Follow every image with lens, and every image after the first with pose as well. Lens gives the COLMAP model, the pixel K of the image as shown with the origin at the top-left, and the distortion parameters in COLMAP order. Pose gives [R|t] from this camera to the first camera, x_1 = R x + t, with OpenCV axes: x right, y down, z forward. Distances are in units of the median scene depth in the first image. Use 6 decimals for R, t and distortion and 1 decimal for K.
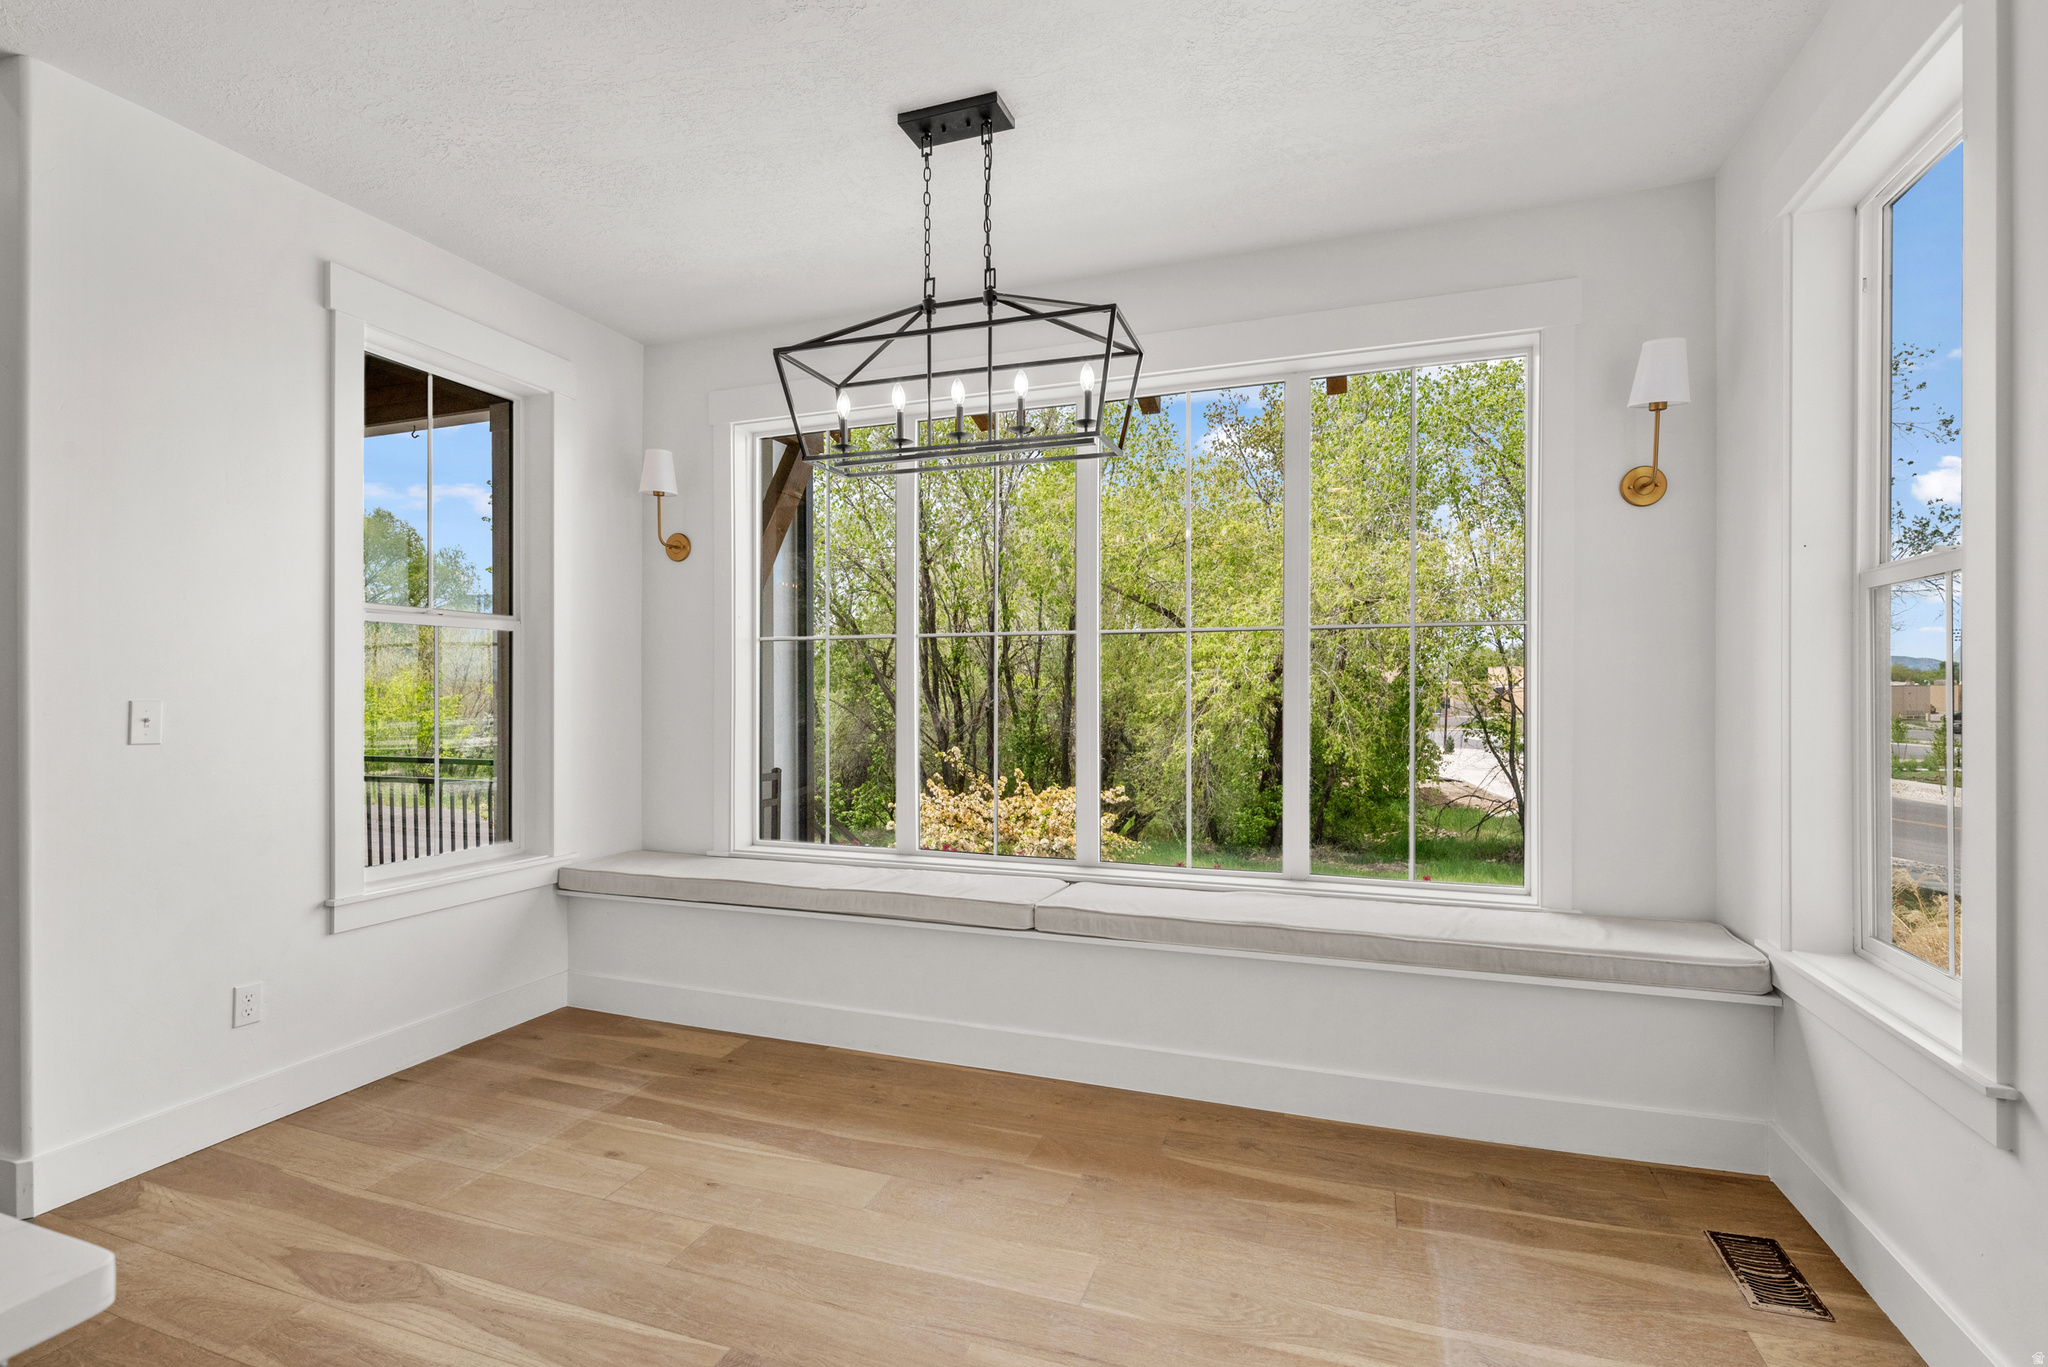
lens RADIAL K [[952.5, 0, 1026.8], [0, 952.5, 688.3], [0, 0, 1]] dist [-0.000344, -0.000015]
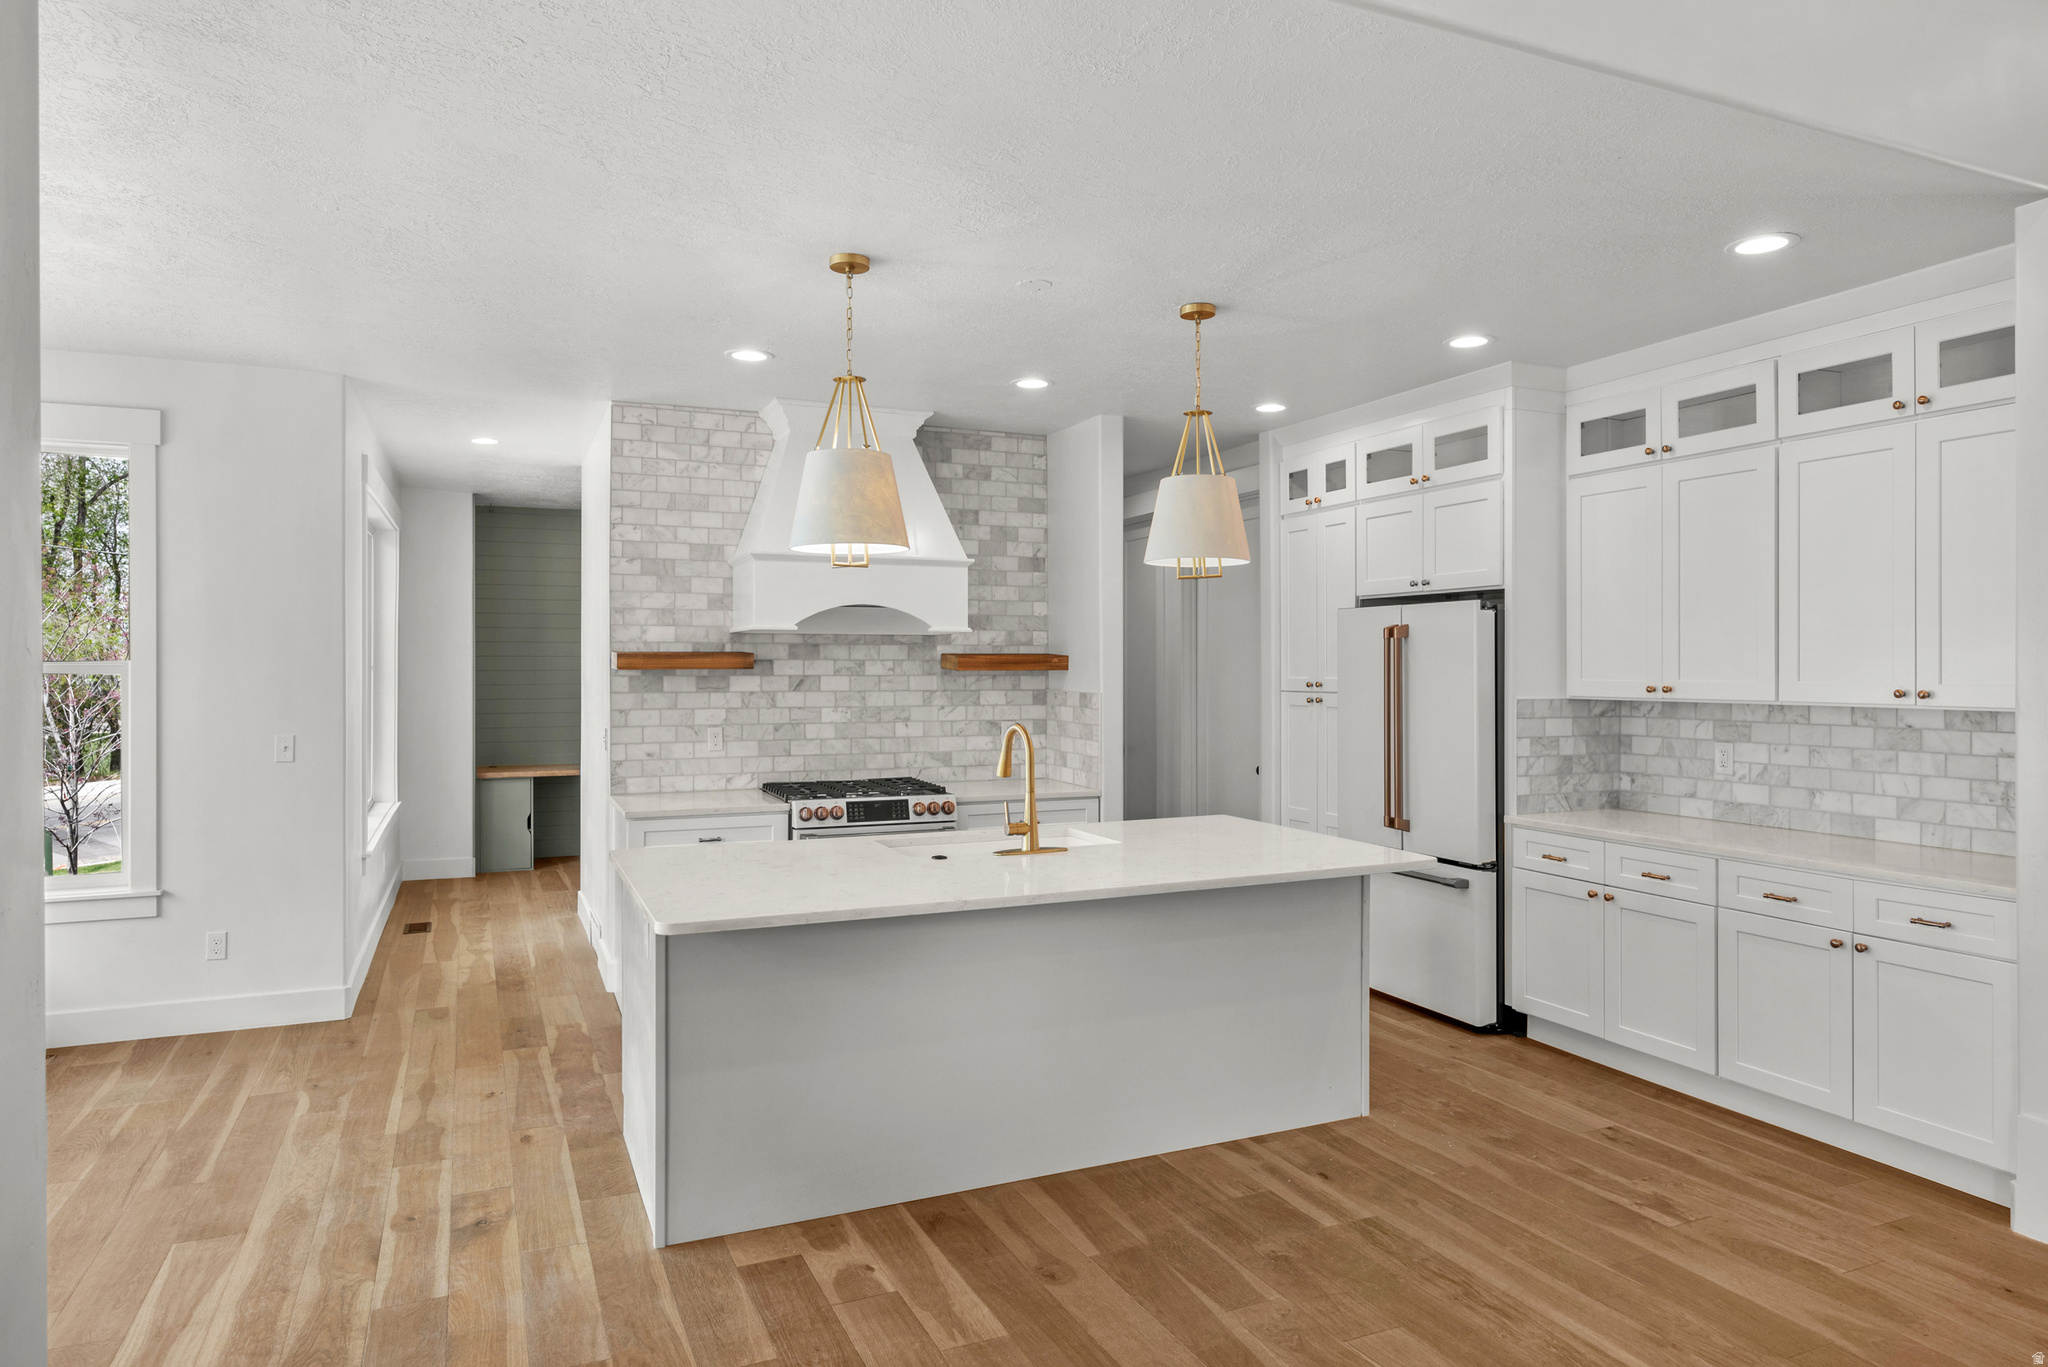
lens RADIAL K [[1247.6, 0, 1025.4], [0, 1247.6, 679.5], [0, 0, 1]] dist [-0.001568, -0.000974]
pose [[-0.683017, -0.003185, 0.730396, -2.385379], [0.000221, 0.999990, 0.004568, -0.117423], [-0.730403, 0.003282, -0.683009, 1.297527]]
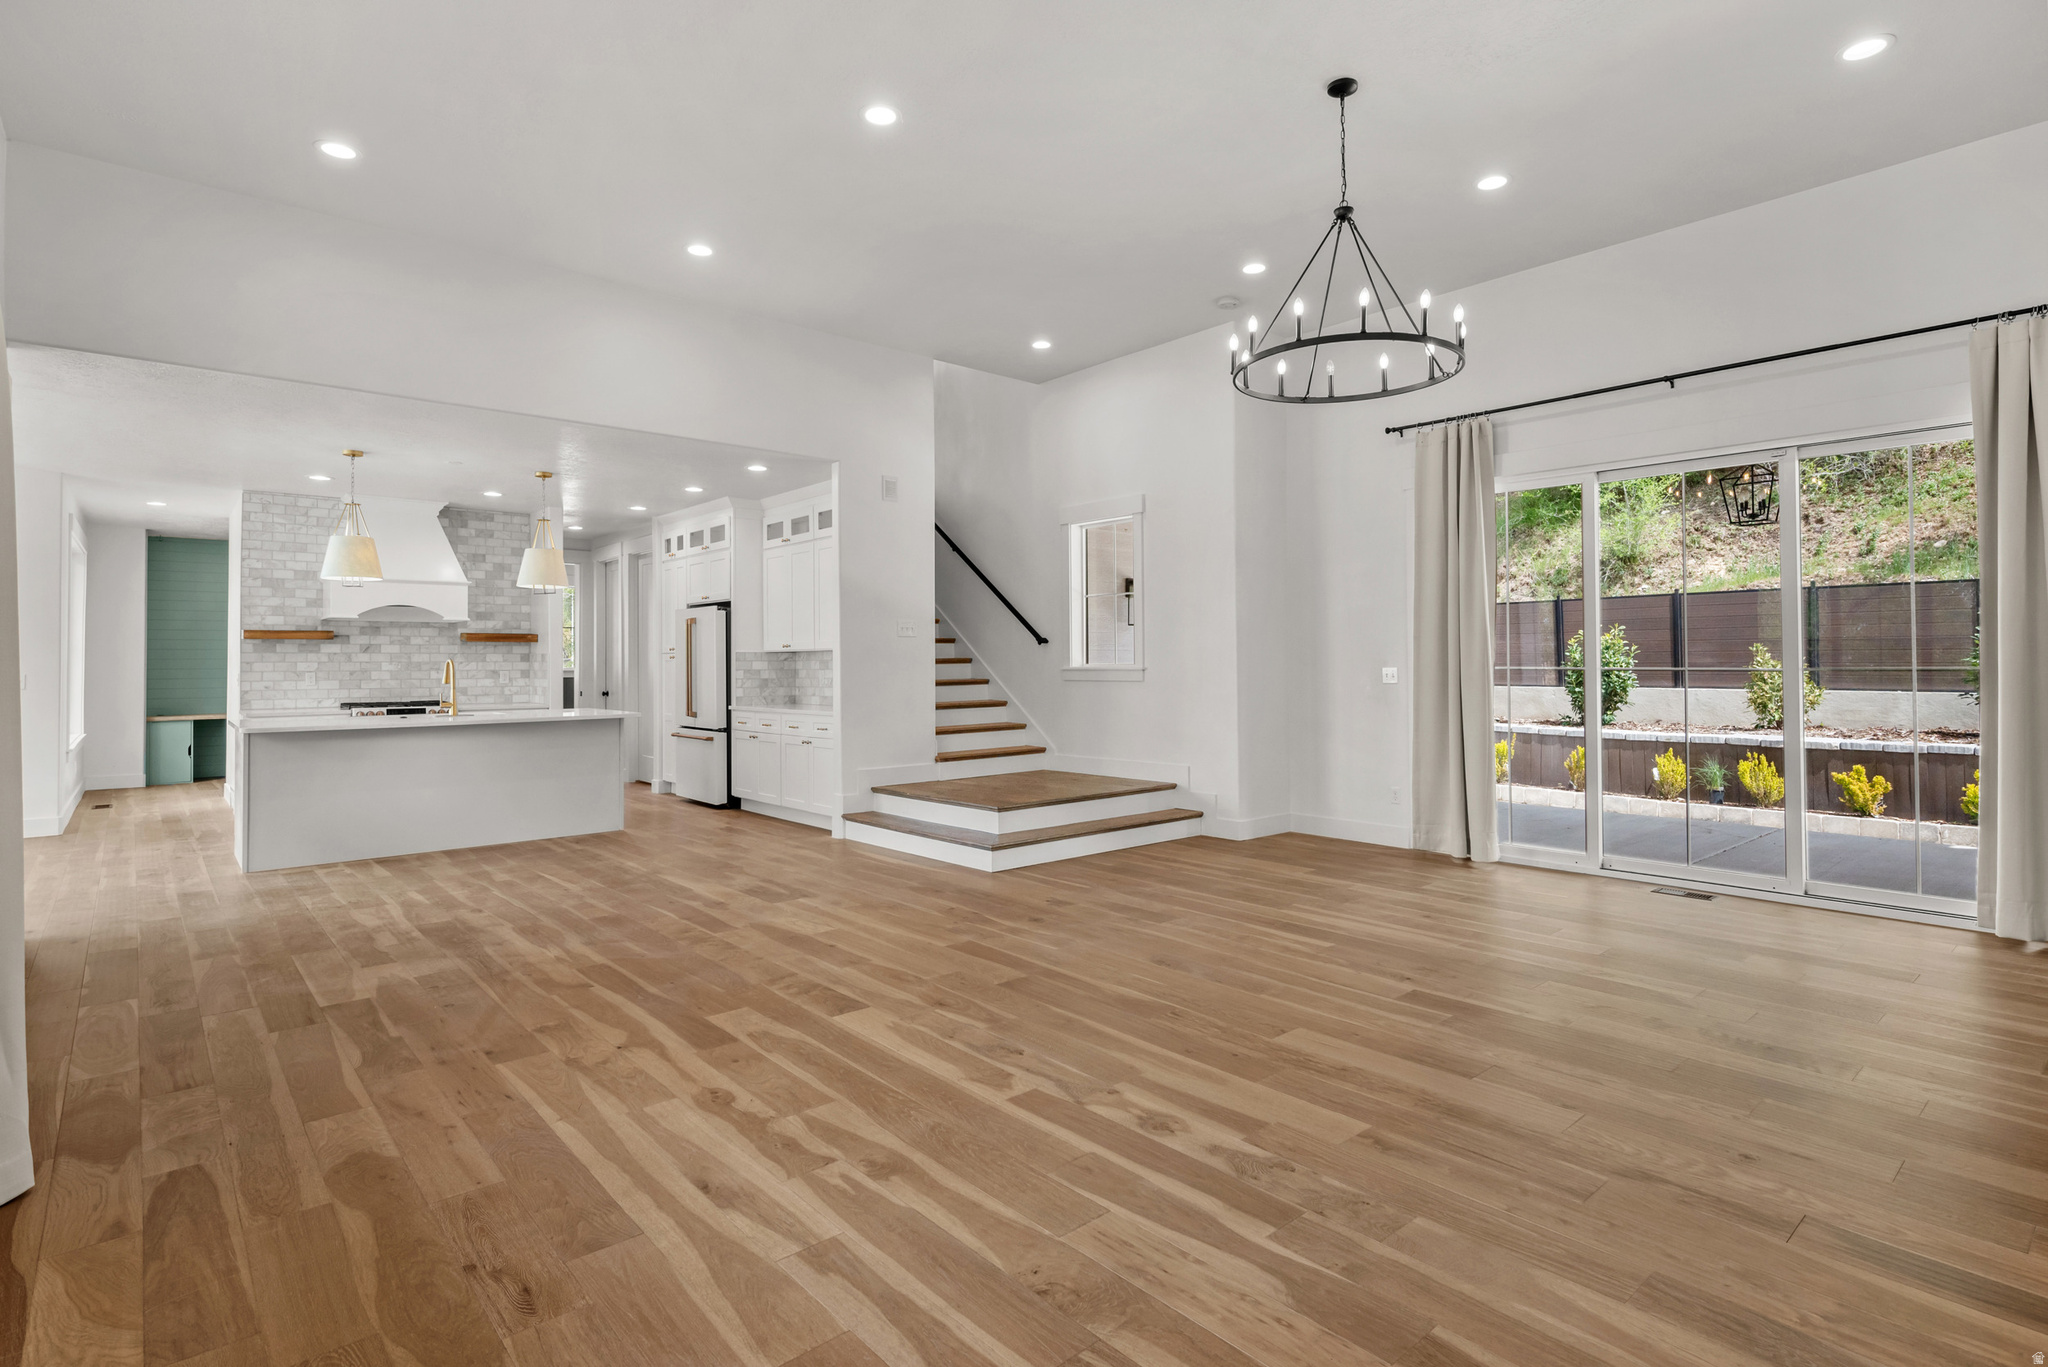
lens RADIAL K [[1007.7, 0, 1023.7], [0, 1007.7, 653.0], [0, 0, 1]] dist [-0.003079, 0.000744]
pose [[-0.871787, 0.014270, 0.489677, -3.985685], [0.007878, 0.999855, -0.015110, -0.015914], [-0.489822, -0.009315, -0.871773, 1.886076]]
